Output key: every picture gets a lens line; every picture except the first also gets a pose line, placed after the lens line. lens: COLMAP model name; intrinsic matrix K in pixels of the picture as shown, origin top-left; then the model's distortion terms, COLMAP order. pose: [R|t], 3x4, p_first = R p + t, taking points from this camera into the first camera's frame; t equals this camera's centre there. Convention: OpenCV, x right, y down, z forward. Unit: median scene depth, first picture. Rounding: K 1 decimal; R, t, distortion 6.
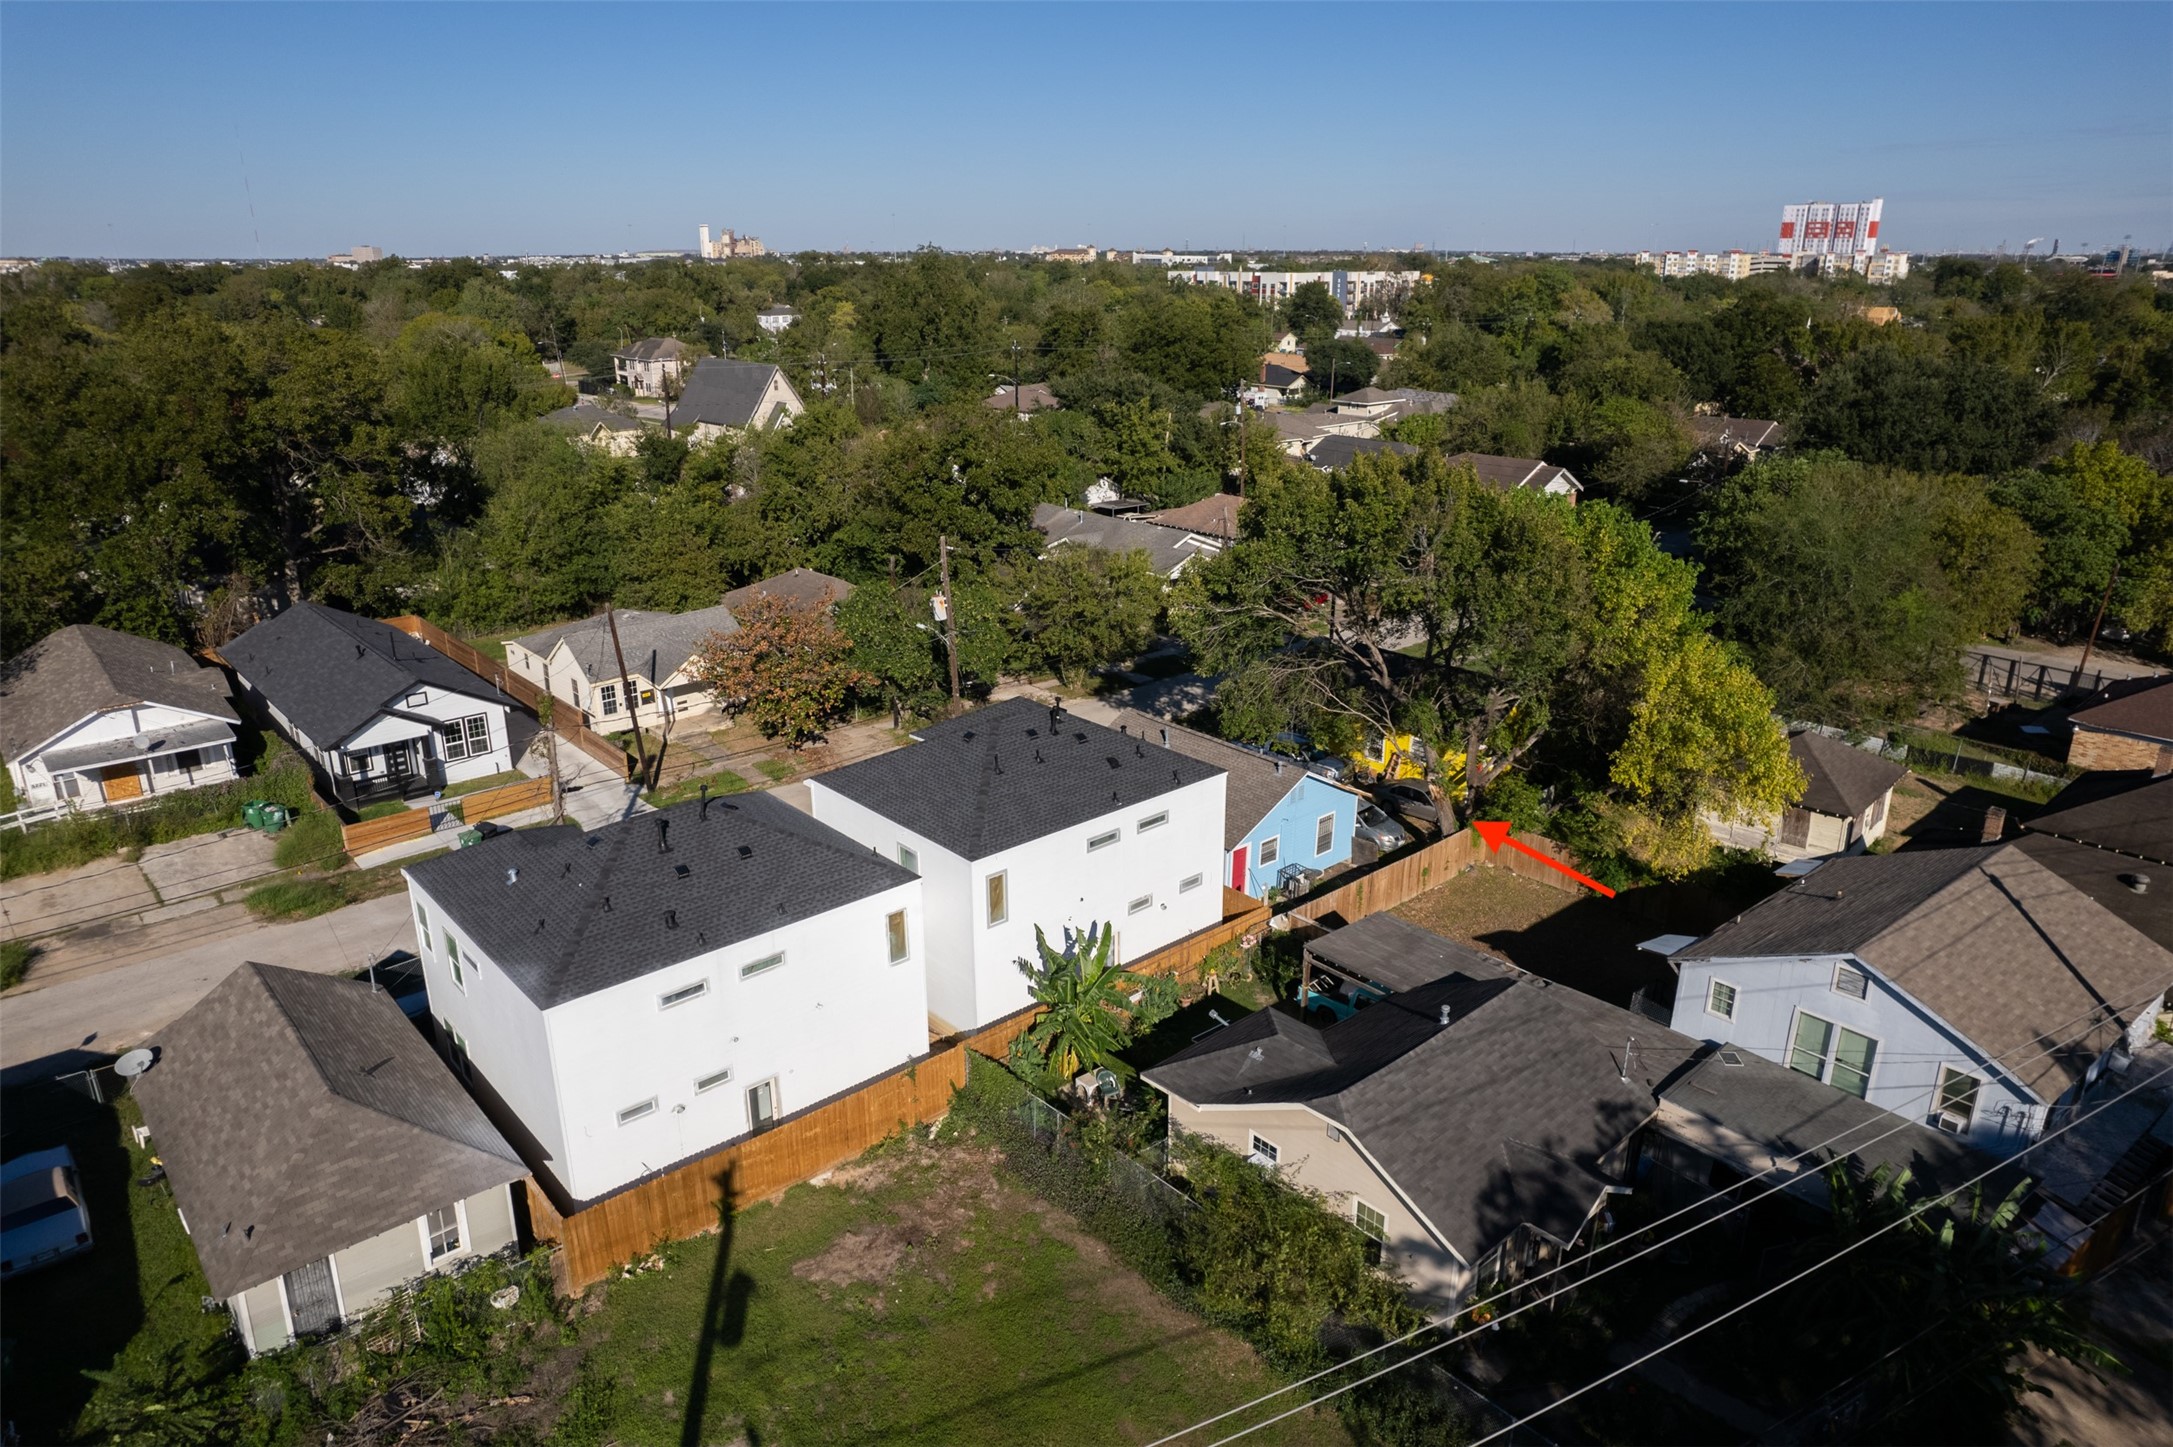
lens RADIAL K [[1378.3, 0, 1088.5], [0, 1378.3, 722.6], [0, 0, 1]] dist [-0.004964, -0.001076]
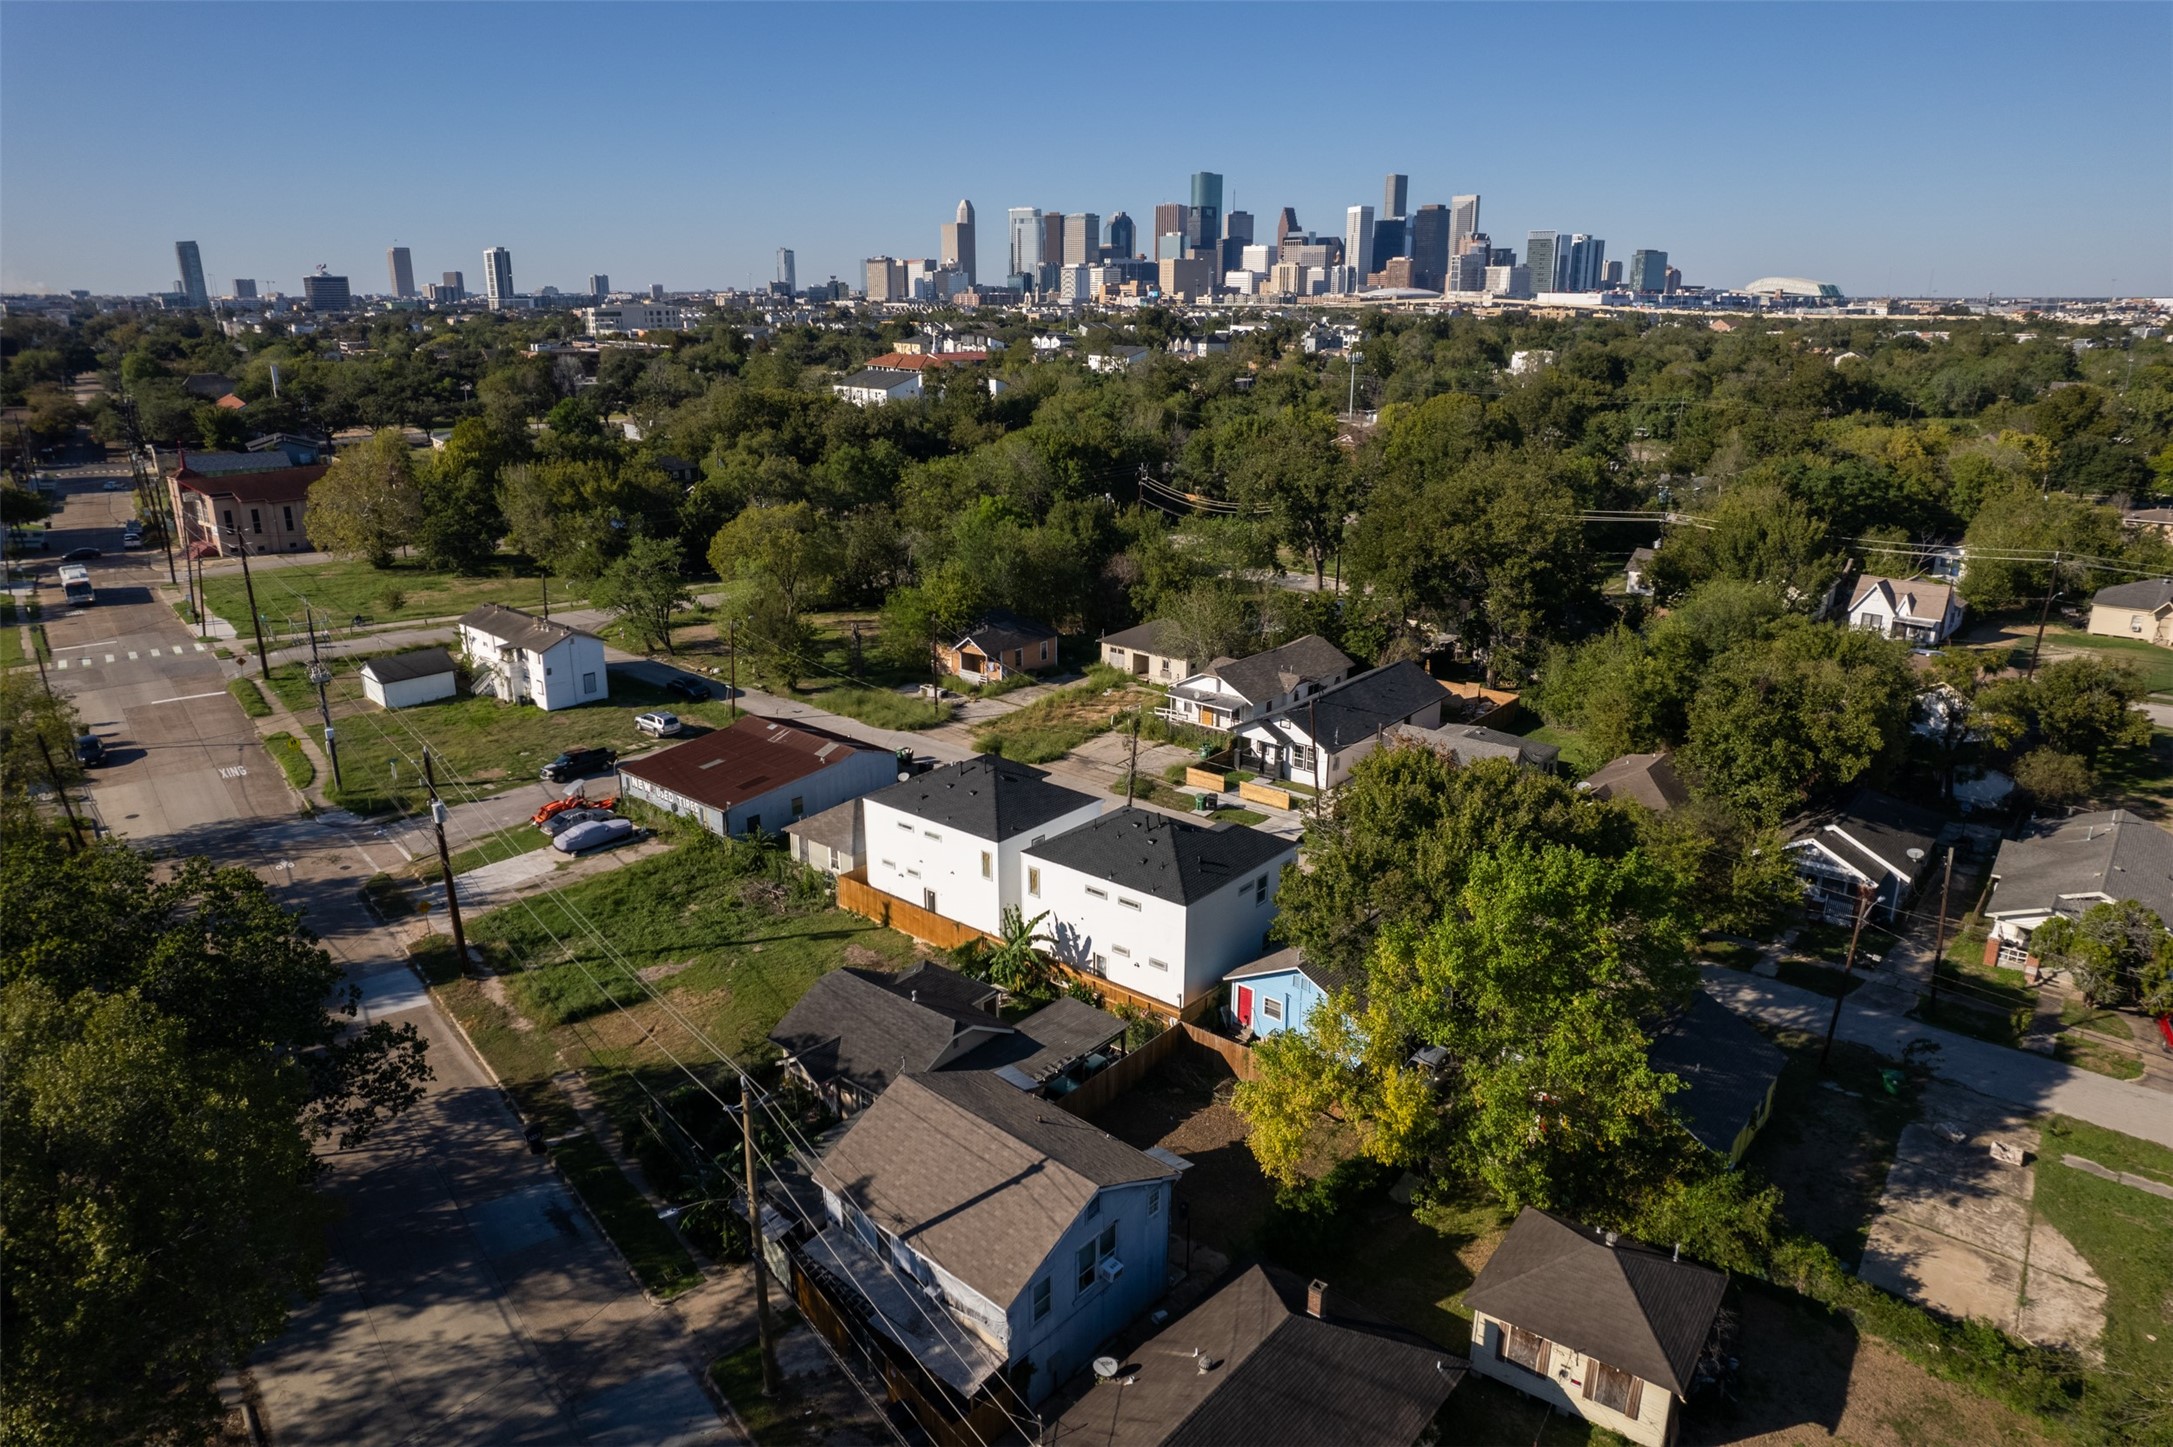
lens RADIAL K [[1378.3, 0, 1092.0], [0, 1378.3, 724.7], [0, 0, 1]] dist [-0.004964, -0.001076]
pose [[0.145701, 0.297262, -0.943614, 1.678688], [-0.320238, 0.916613, 0.239309, -0.545236], [0.936066, 0.267314, 0.228746, 0.654020]]
